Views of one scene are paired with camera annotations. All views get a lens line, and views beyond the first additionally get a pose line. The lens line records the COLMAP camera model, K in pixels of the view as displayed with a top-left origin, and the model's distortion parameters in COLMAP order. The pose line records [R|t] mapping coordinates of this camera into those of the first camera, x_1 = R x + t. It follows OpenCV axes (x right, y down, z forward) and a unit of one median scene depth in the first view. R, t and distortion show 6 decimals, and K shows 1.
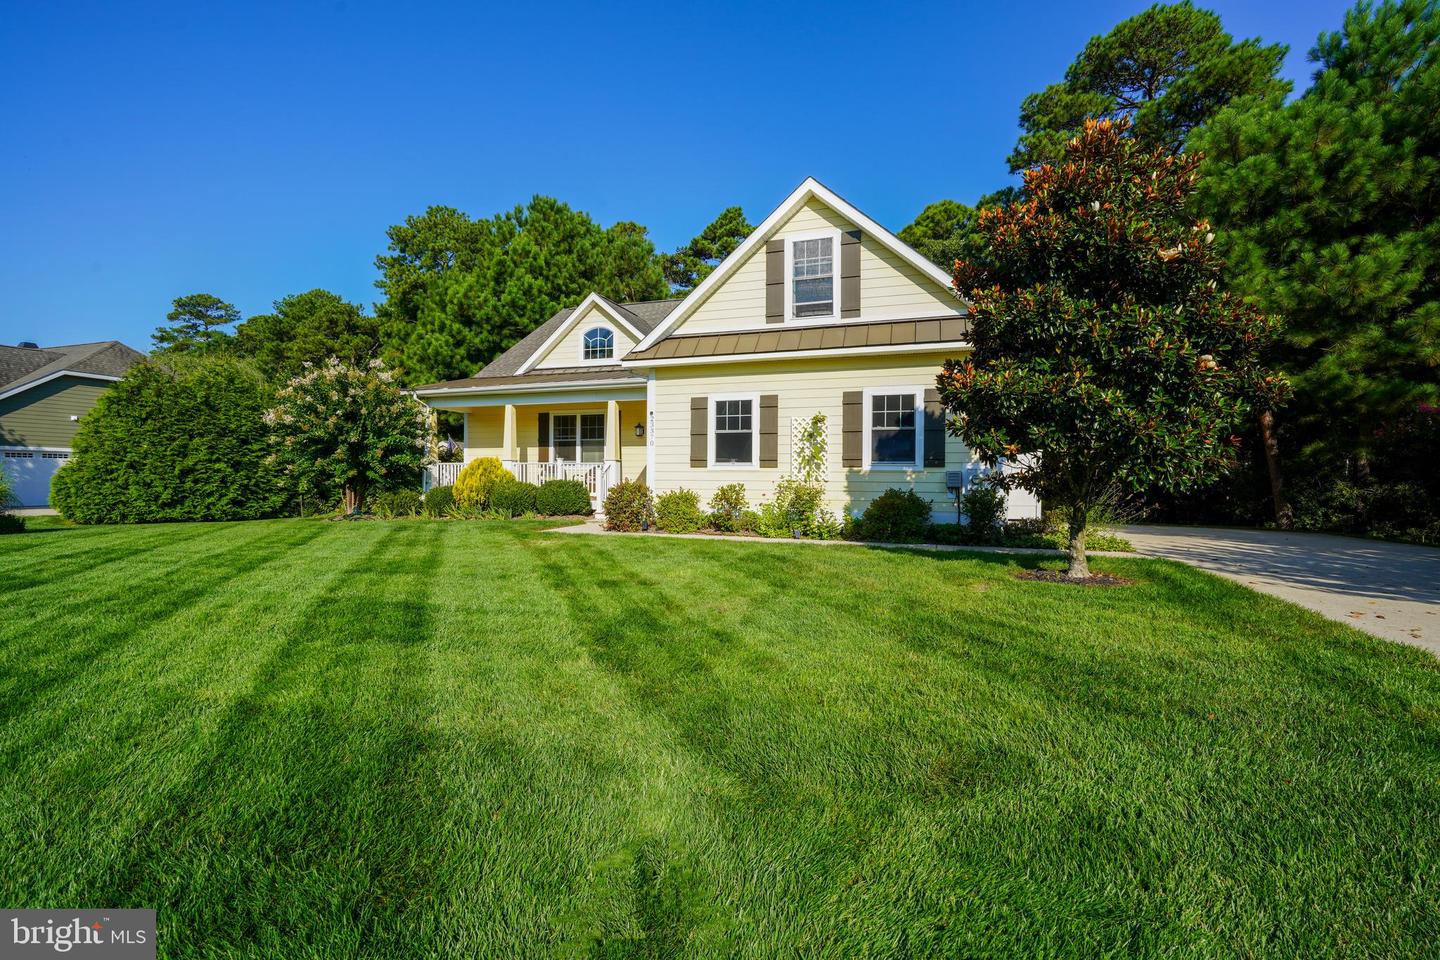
lens RADIAL K [[648.3, 0, 720.0], [0, 648.3, 480.0], [0, 0, 1]] dist [-0.016809, 0.008367]
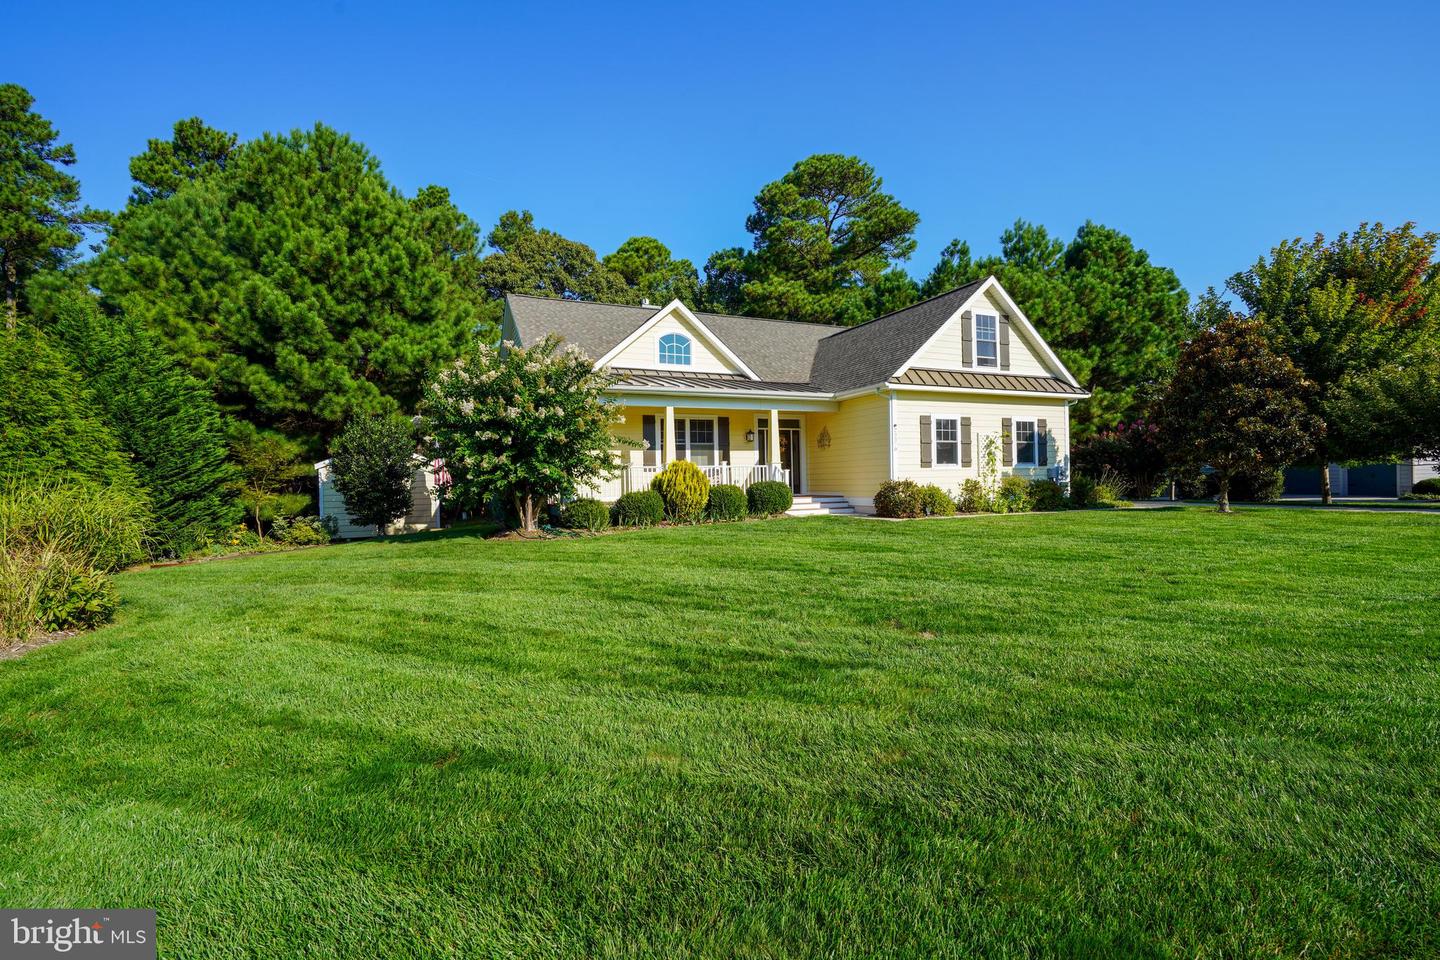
lens RADIAL K [[648.3, 0, 720.0], [0, 648.3, 480.0], [0, 0, 1]] dist [-0.016809, 0.008367]
pose [[0.725465, -0.019370, 0.687987, -1.246570], [0.025543, 0.999673, 0.001211, -0.006051], [-0.687785, 0.016694, 0.725722, 0.315086]]
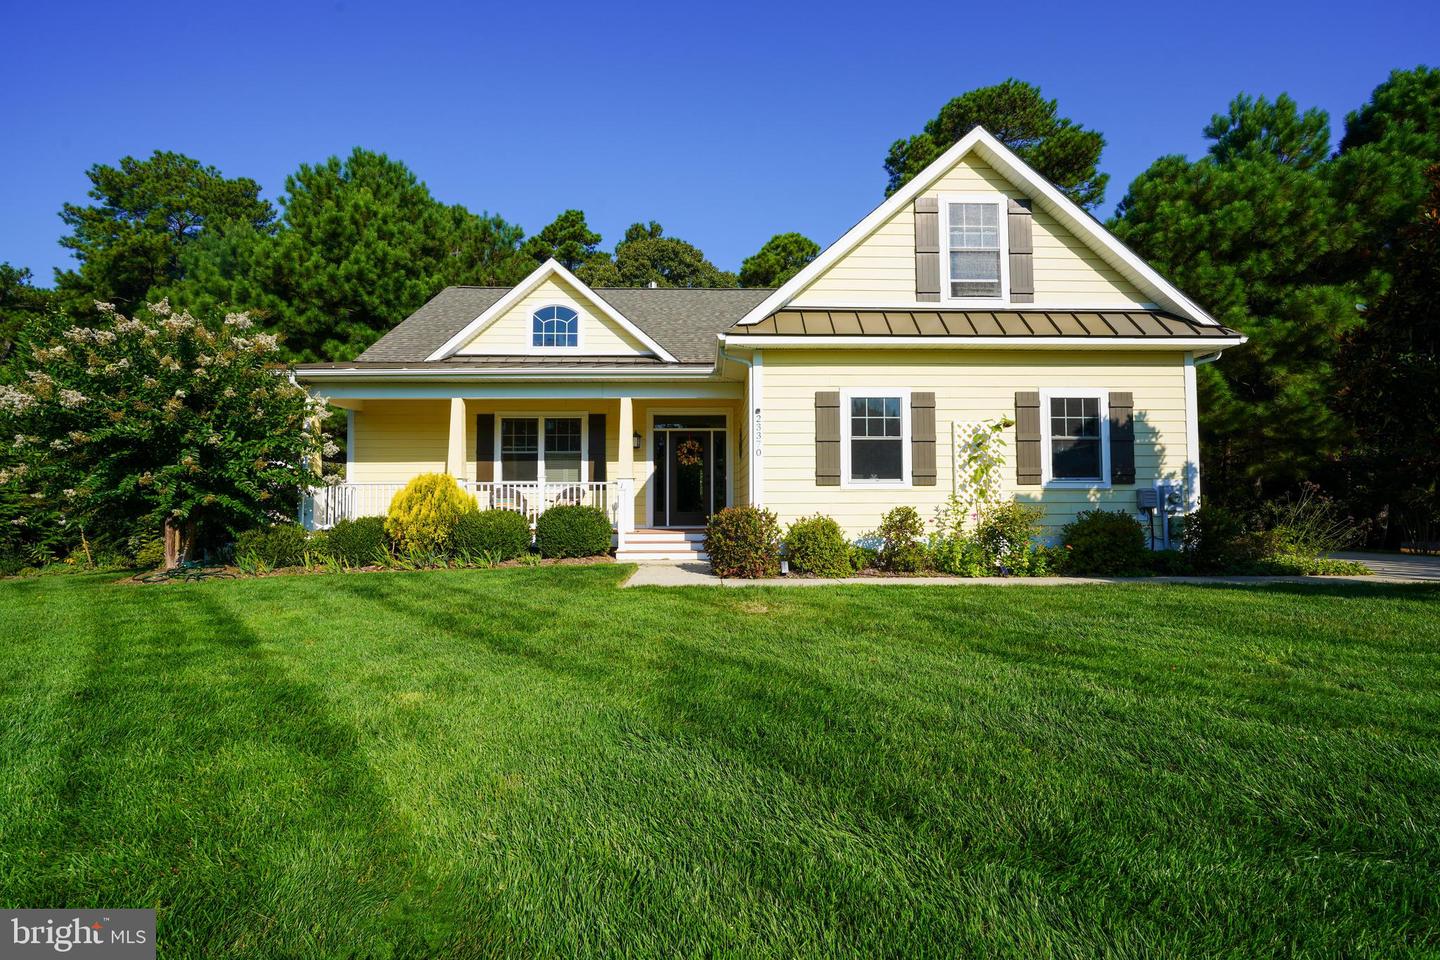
lens RADIAL K [[648.3, 0, 720.0], [0, 648.3, 480.0], [0, 0, 1]] dist [-0.016809, 0.008367]
pose [[0.936534, 0.004862, 0.350543, -0.401474], [0.010850, 0.999023, -0.042844, 0.004289], [-0.350409, 0.043928, 0.935566, 0.344100]]
